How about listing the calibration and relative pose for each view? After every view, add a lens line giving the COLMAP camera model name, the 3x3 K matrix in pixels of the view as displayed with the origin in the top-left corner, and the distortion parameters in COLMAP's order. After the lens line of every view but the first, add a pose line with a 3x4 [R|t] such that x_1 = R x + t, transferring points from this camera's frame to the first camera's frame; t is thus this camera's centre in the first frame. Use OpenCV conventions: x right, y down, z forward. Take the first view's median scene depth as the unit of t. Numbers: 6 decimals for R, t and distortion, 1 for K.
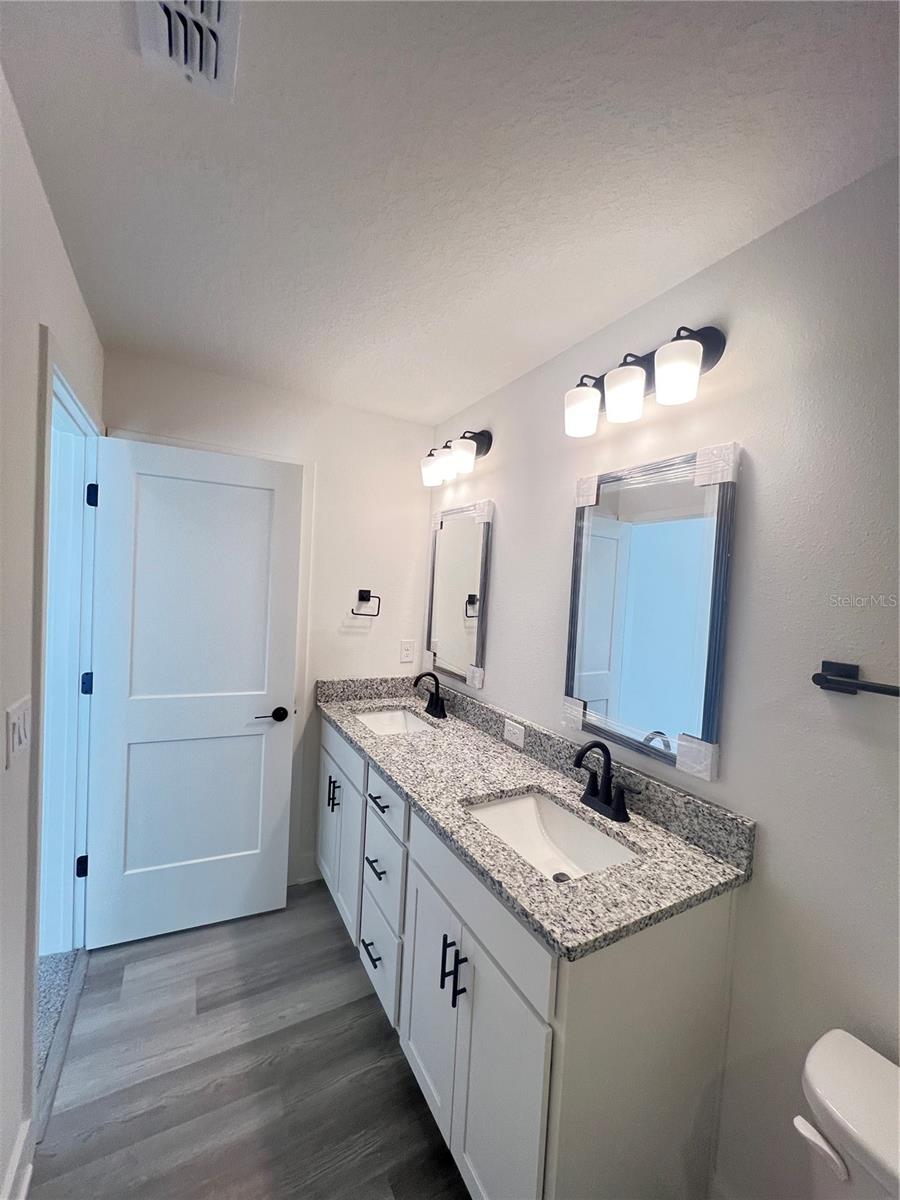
lens RADIAL K [[482.3, 0, 450.0], [0, 482.3, 600.0], [0, 0, 1]] dist [-0.000647, -0.000009]
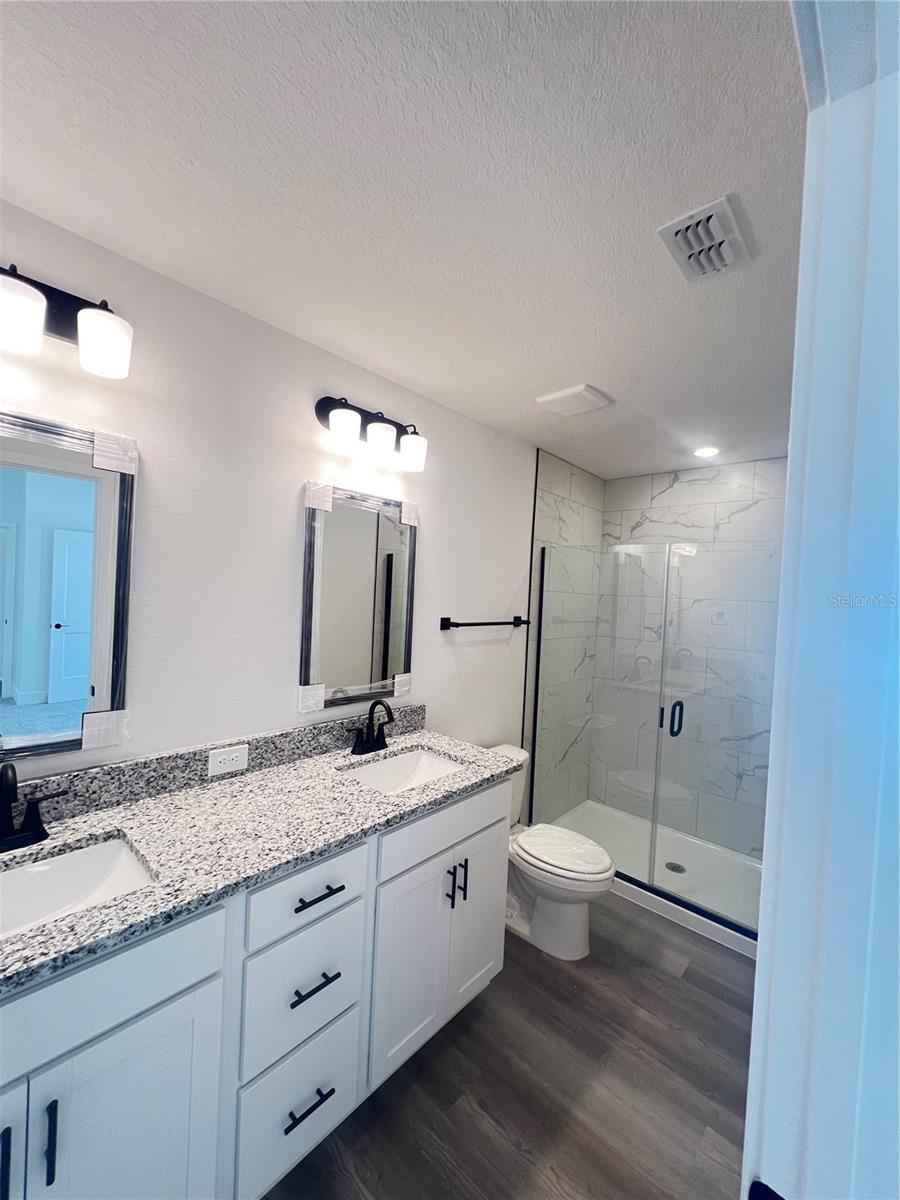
lens RADIAL K [[479.3, 0, 450.0], [0, 479.3, 600.0], [0, 0, 1]] dist [-0.002031, -0.000166]
pose [[-0.312915, -0.085641, 0.945912, -0.777478], [-0.033393, 0.996303, 0.079156, -0.076639], [-0.949194, -0.006818, -0.314618, 0.957284]]
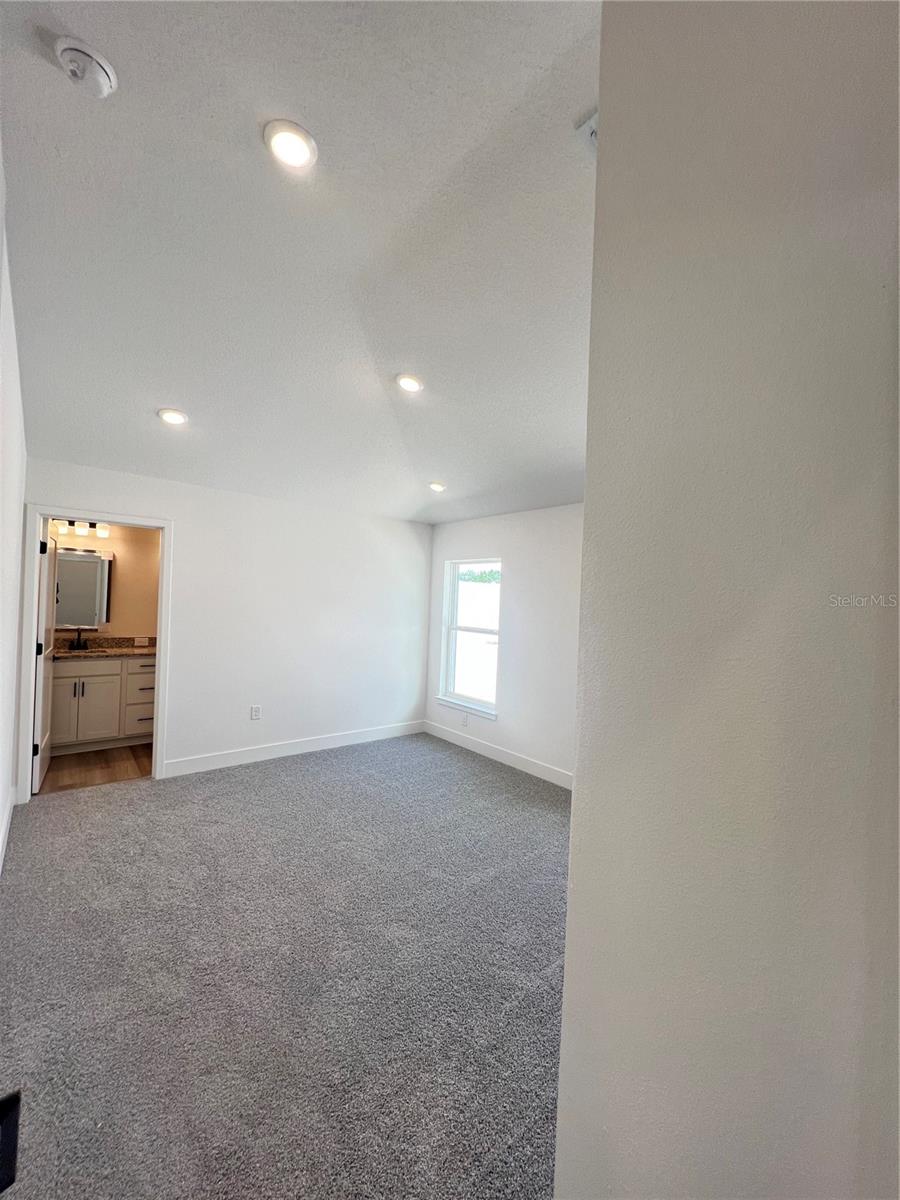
lens RADIAL K [[479.3, 0, 450.0], [0, 479.3, 600.0], [0, 0, 1]] dist [-0.002031, -0.000166]
pose [[-0.169437, -0.063682, 0.983481, -3.015286], [-0.010125, 0.997970, 0.062876, -0.163577], [-0.985489, 0.000696, -0.169737, -0.285287]]
